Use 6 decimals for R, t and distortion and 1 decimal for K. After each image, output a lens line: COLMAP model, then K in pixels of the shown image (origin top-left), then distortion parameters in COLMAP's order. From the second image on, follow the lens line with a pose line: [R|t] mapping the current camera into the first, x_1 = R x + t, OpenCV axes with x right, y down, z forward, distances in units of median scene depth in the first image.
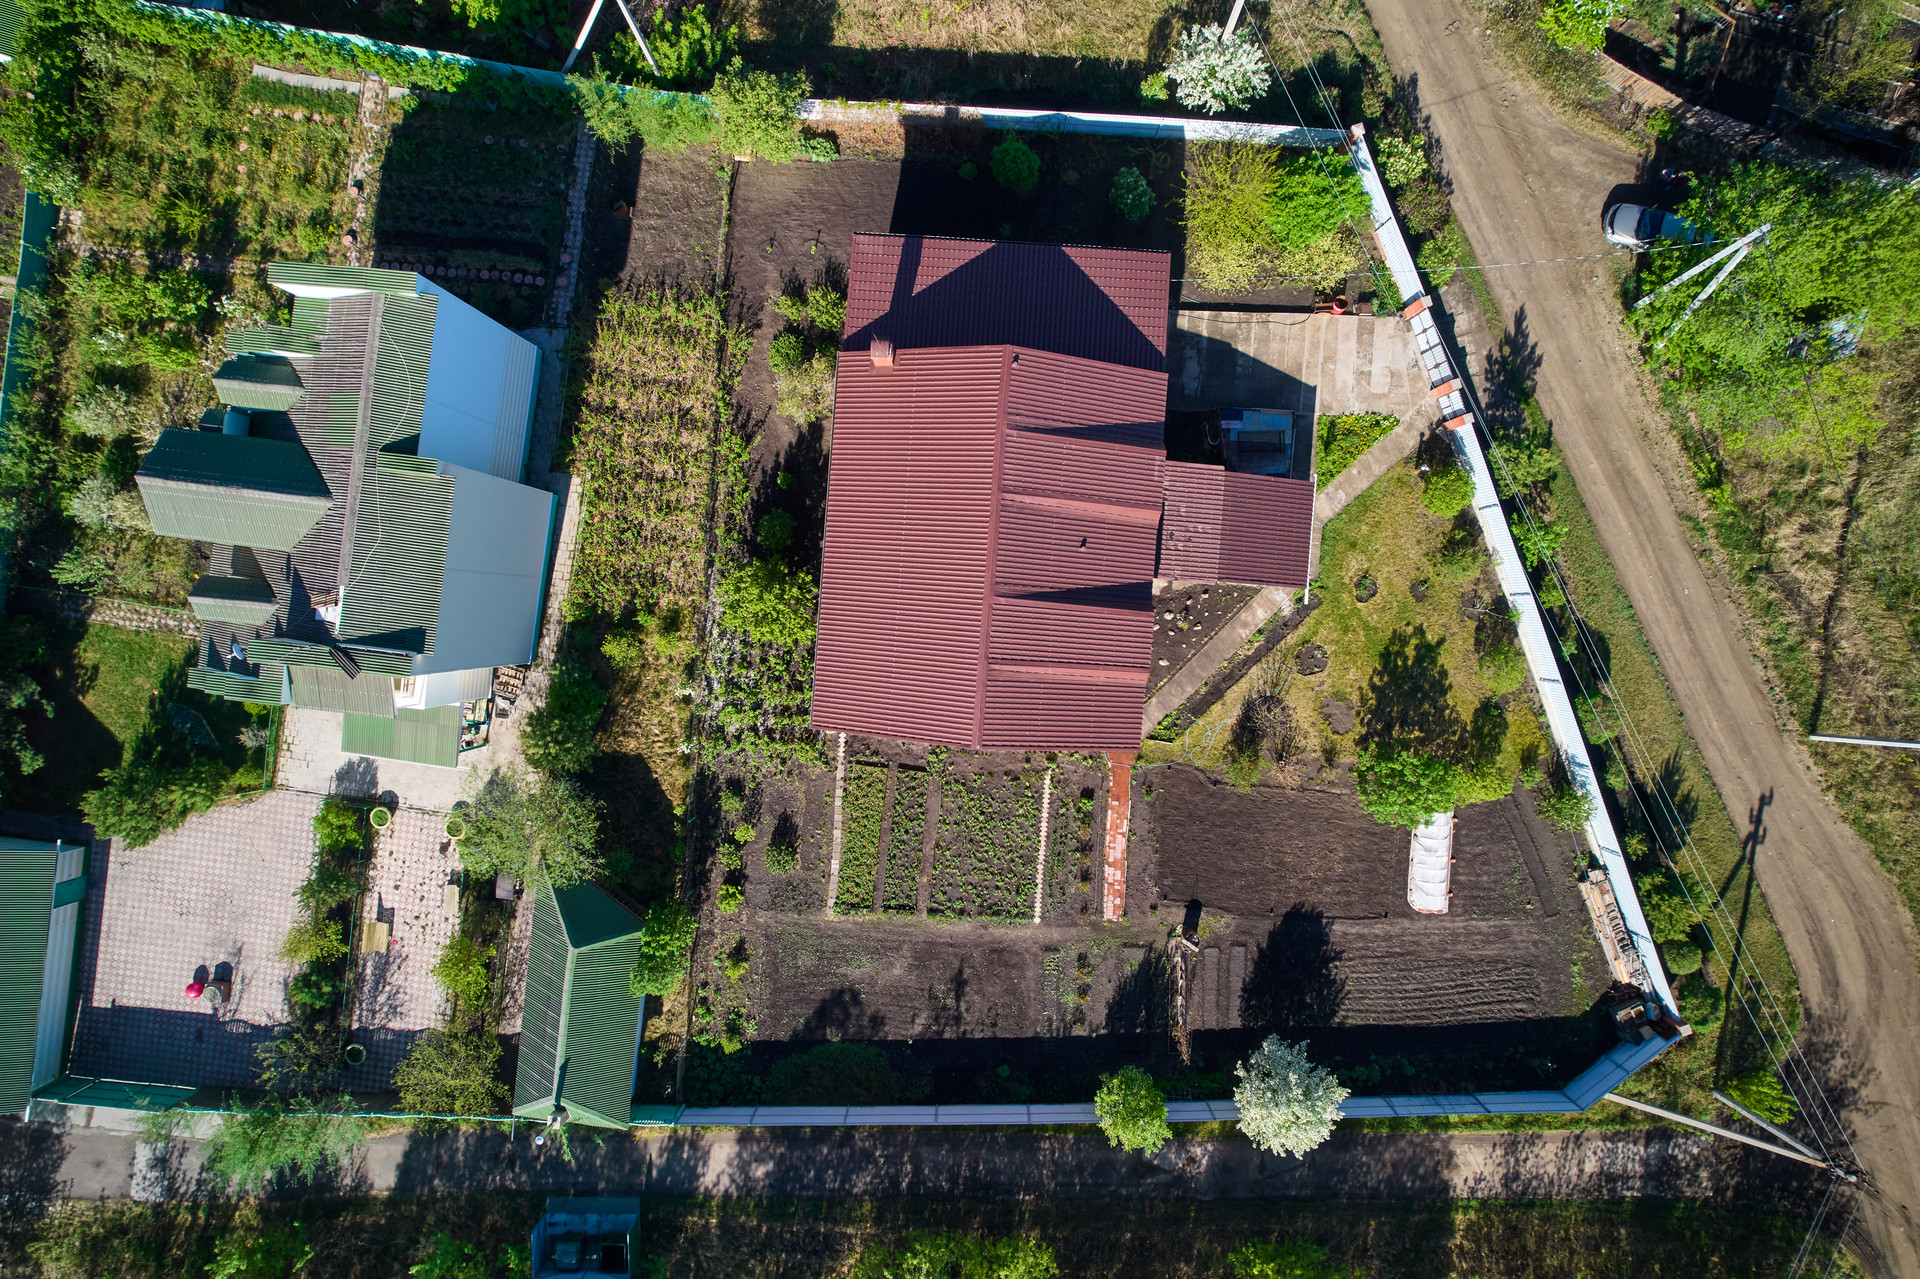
lens RADIAL K [[1231.5, 0, 965.3], [0, 1231.5, 642.8], [0, 0, 1]] dist [-0.047359, 0.001949]
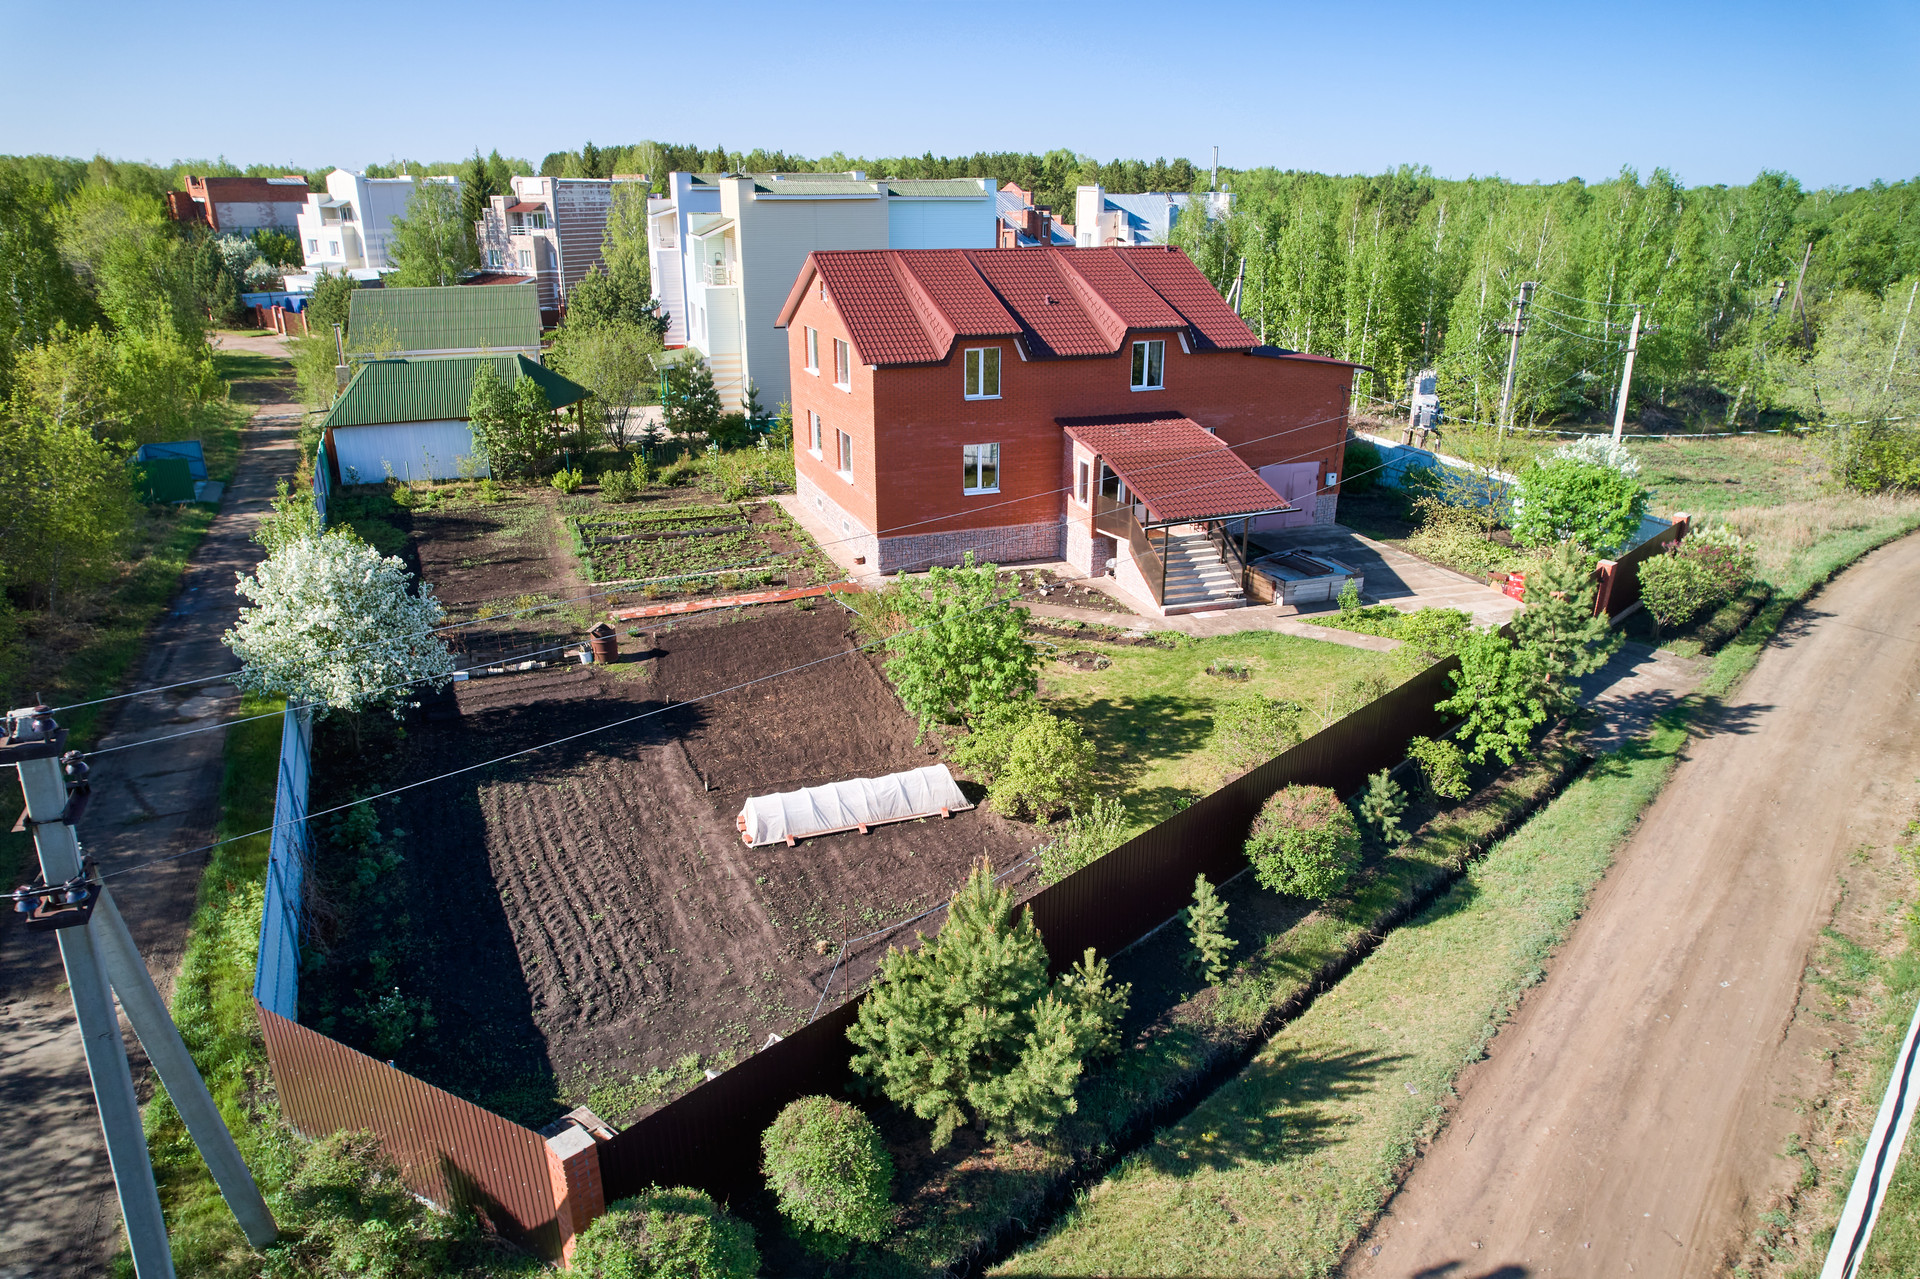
lens RADIAL K [[1231.5, 0, 965.3], [0, 1231.5, 642.8], [0, 0, 1]] dist [-0.047359, 0.001949]
pose [[0.420272, 0.309115, -0.853123, 0.792745], [-0.907296, 0.129035, -0.400205, 0.322270], [-0.013627, 0.942230, 0.334688, 0.781110]]
